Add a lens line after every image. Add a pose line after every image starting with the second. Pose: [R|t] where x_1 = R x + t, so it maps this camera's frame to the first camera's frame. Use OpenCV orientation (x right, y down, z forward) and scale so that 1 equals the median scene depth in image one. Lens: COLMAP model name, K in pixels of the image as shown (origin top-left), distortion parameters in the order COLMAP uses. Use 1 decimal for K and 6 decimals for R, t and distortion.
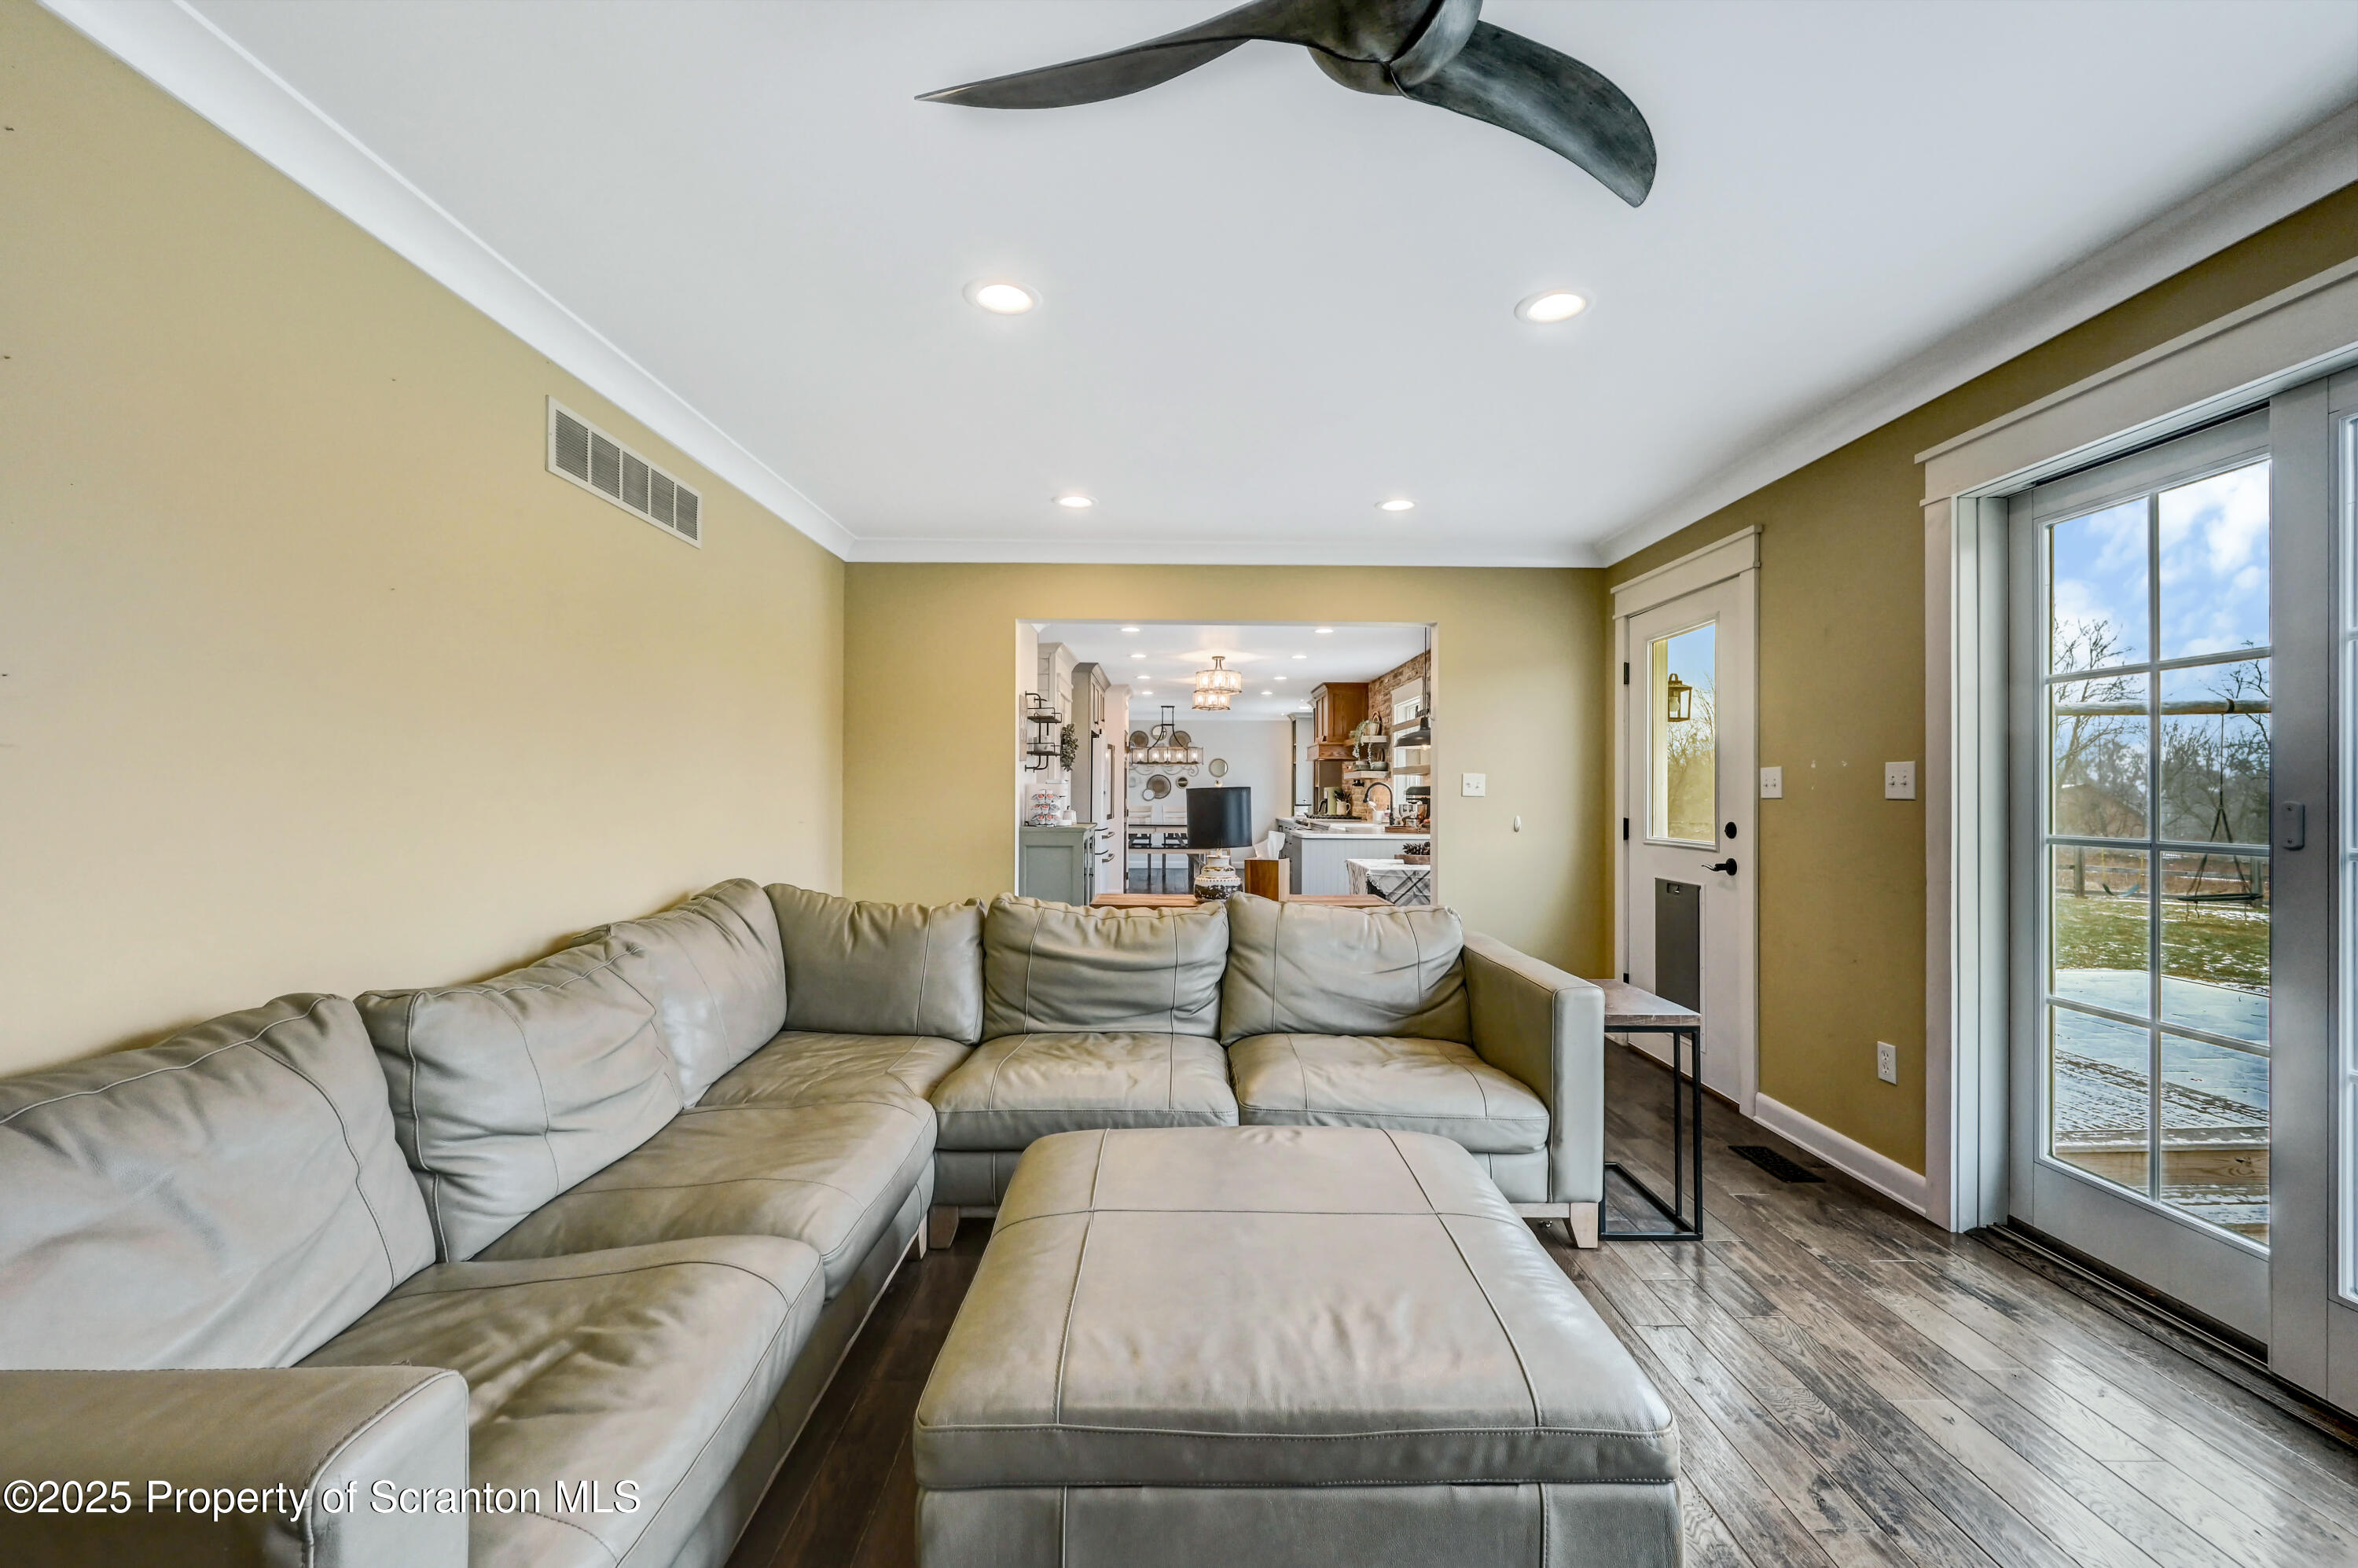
lens RADIAL K [[957.8, 0, 1177.3], [0, 957.8, 782.8], [0, 0, 1]] dist [-0.003989, 0.000724]
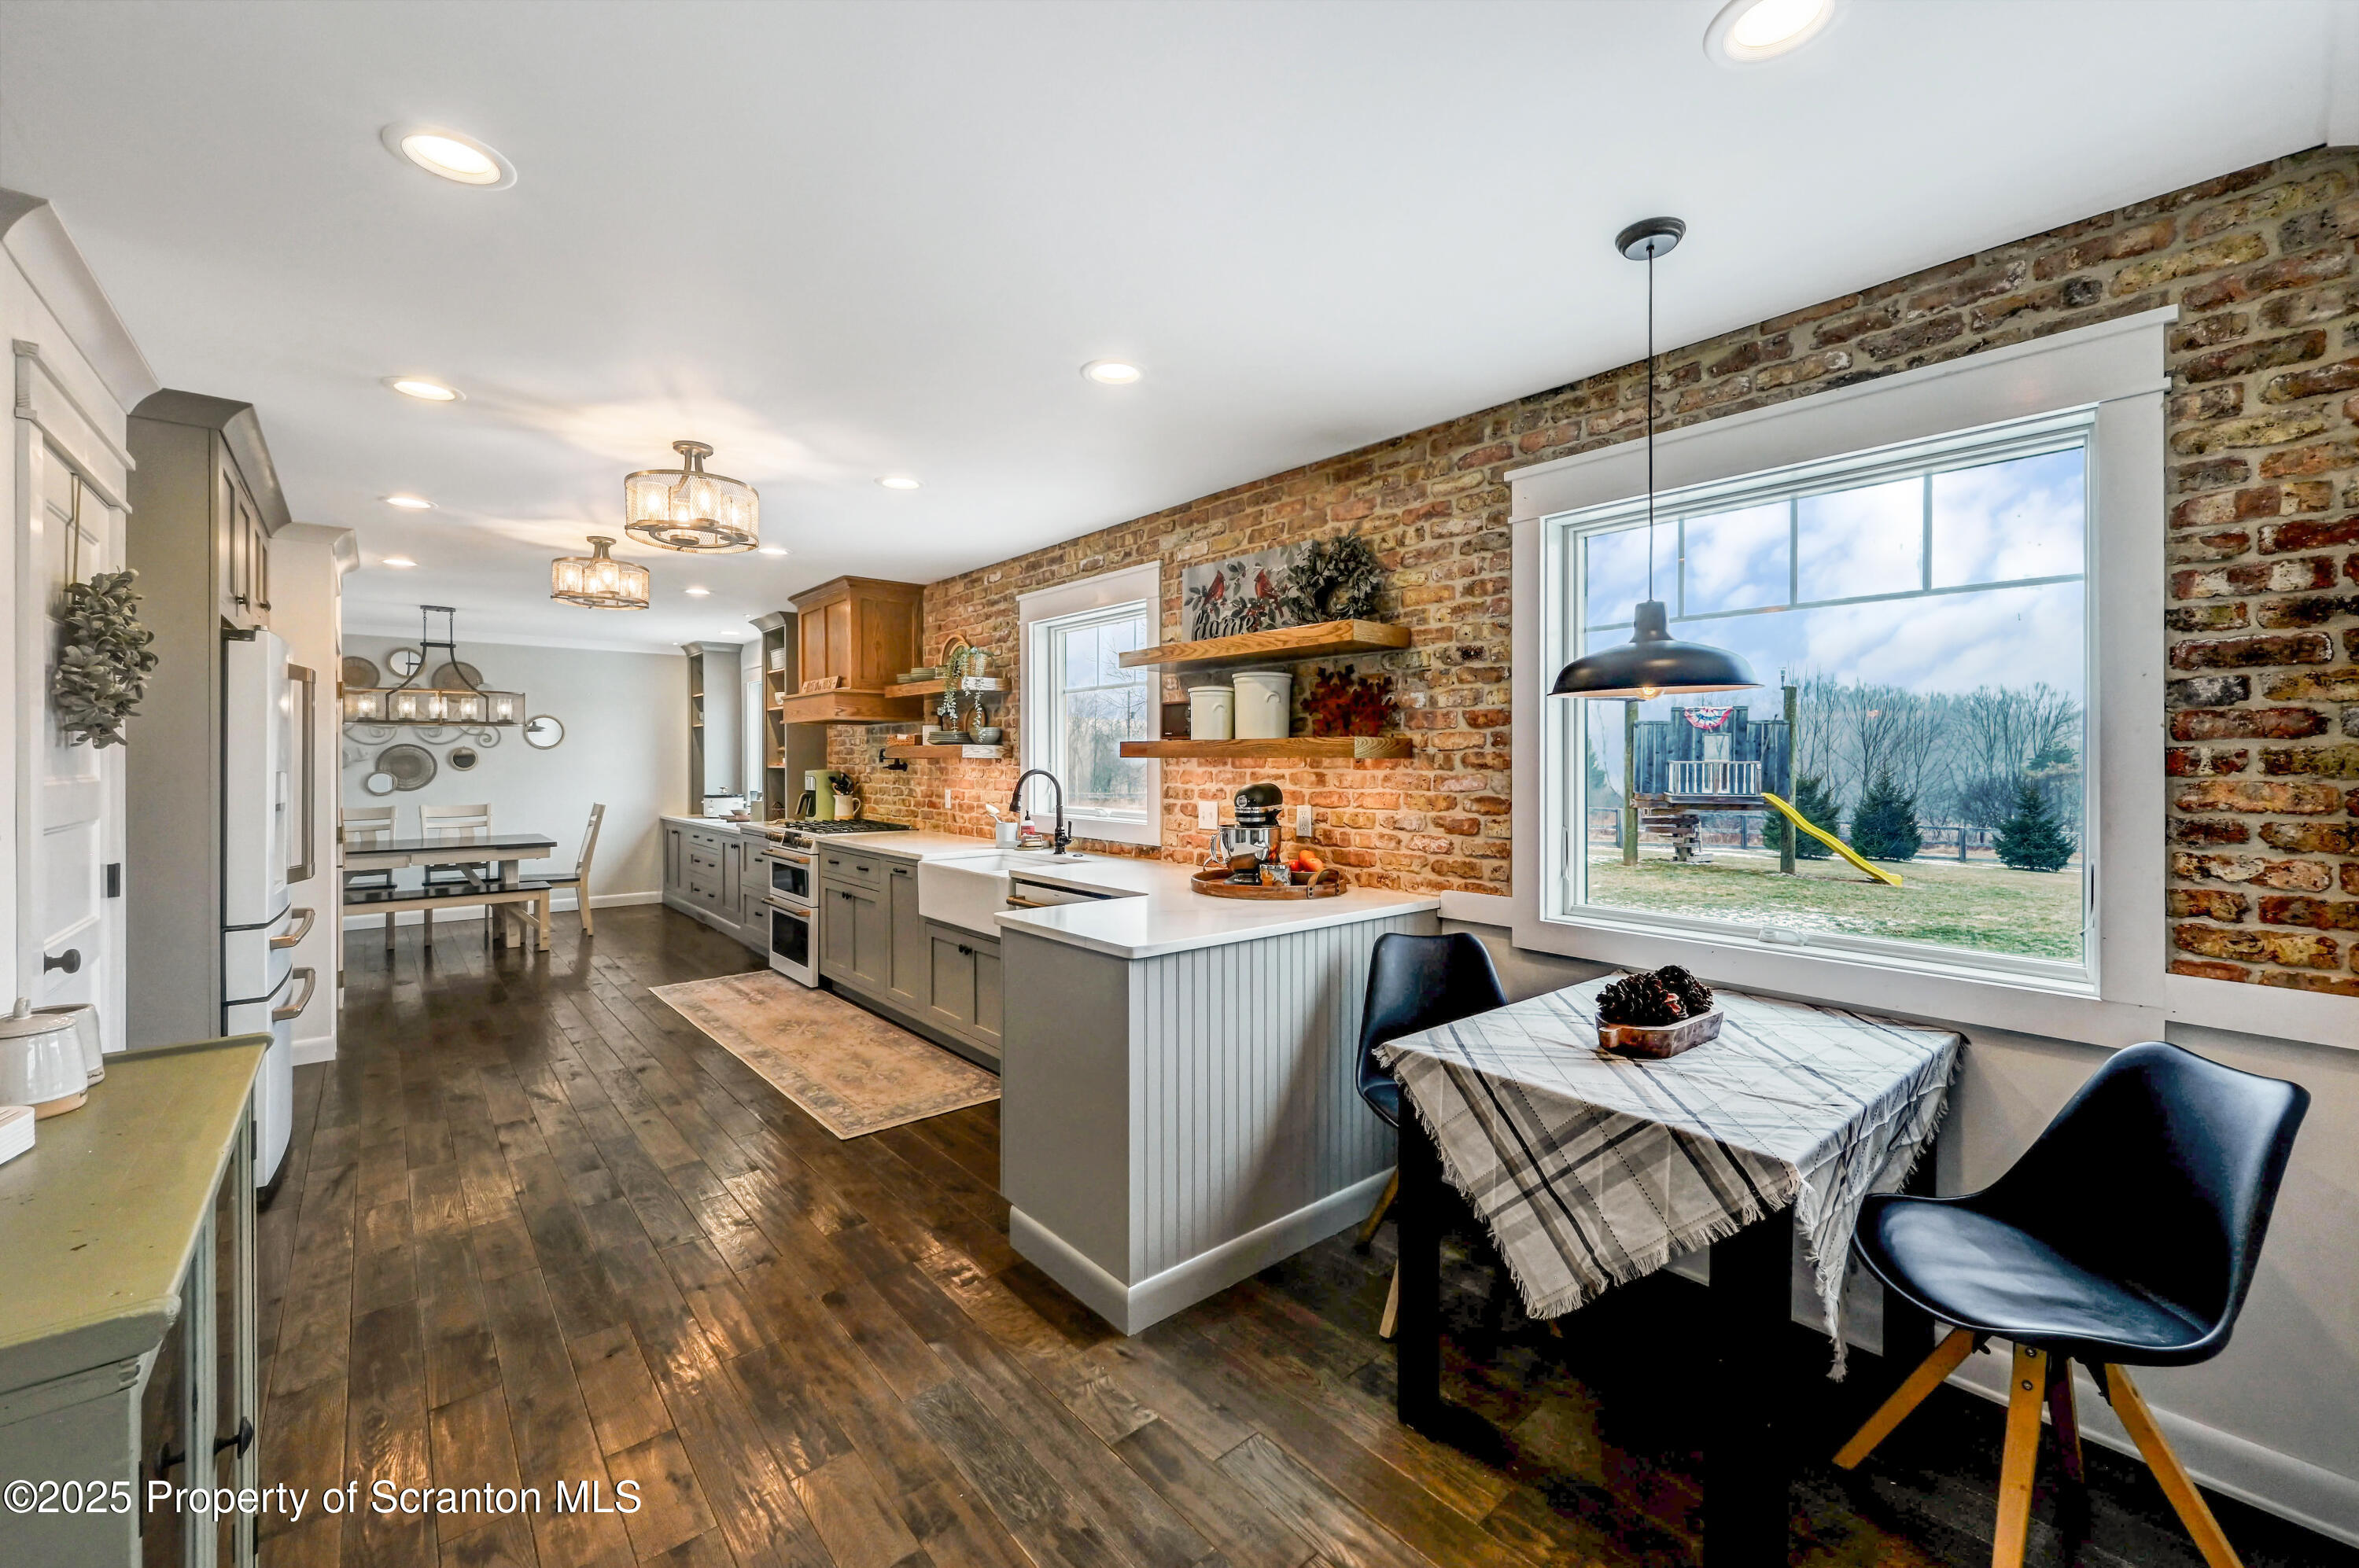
lens RADIAL K [[958.0, 0, 1188.6], [0, 958.0, 757.7], [0, 0, 1]] dist [-0.003989, 0.000724]
pose [[0.762684, -0.006233, 0.646741, -0.039601], [-0.000720, 0.999945, 0.010486, -0.009233], [-0.646771, -0.008463, 0.762637, 0.433911]]
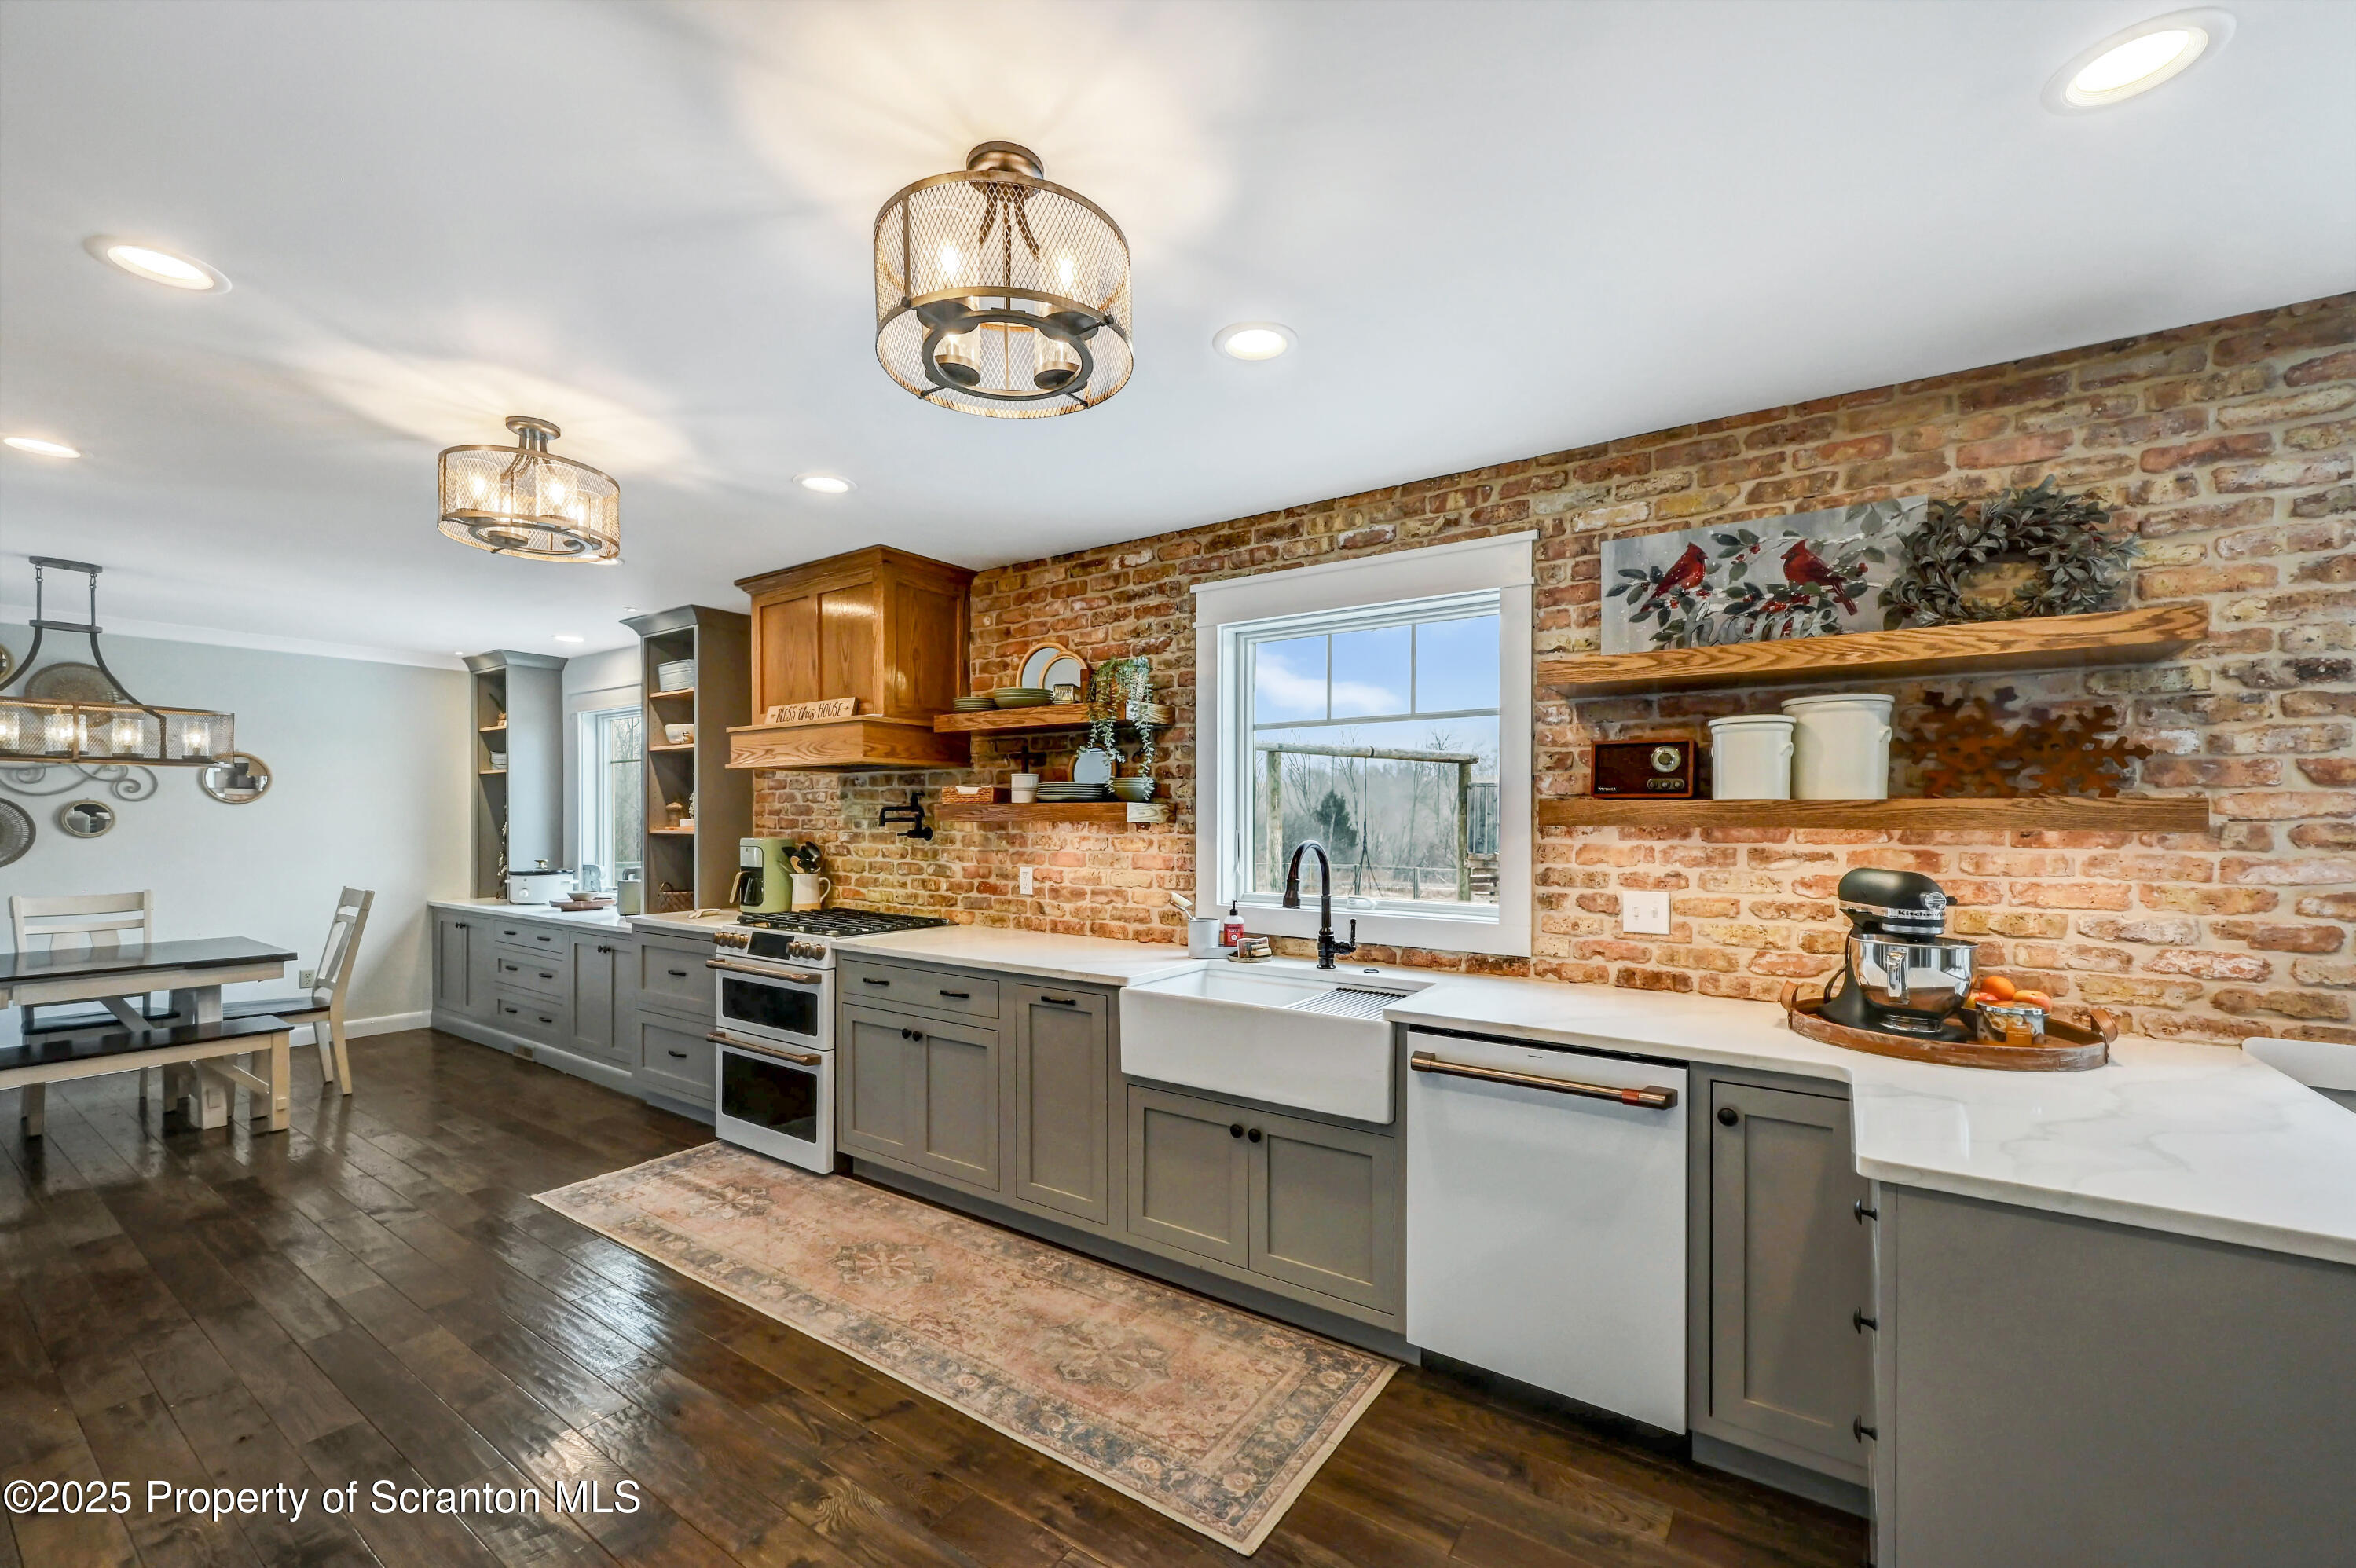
lens RADIAL K [[956.9, 0, 1172.7], [0, 956.9, 816.8], [0, 0, 1]] dist [-0.003989, 0.000724]
pose [[0.572368, -0.005175, 0.819981, -0.064191], [-0.007042, 0.999912, 0.011226, -0.009695], [-0.819967, -0.012199, 0.572281, 0.650322]]
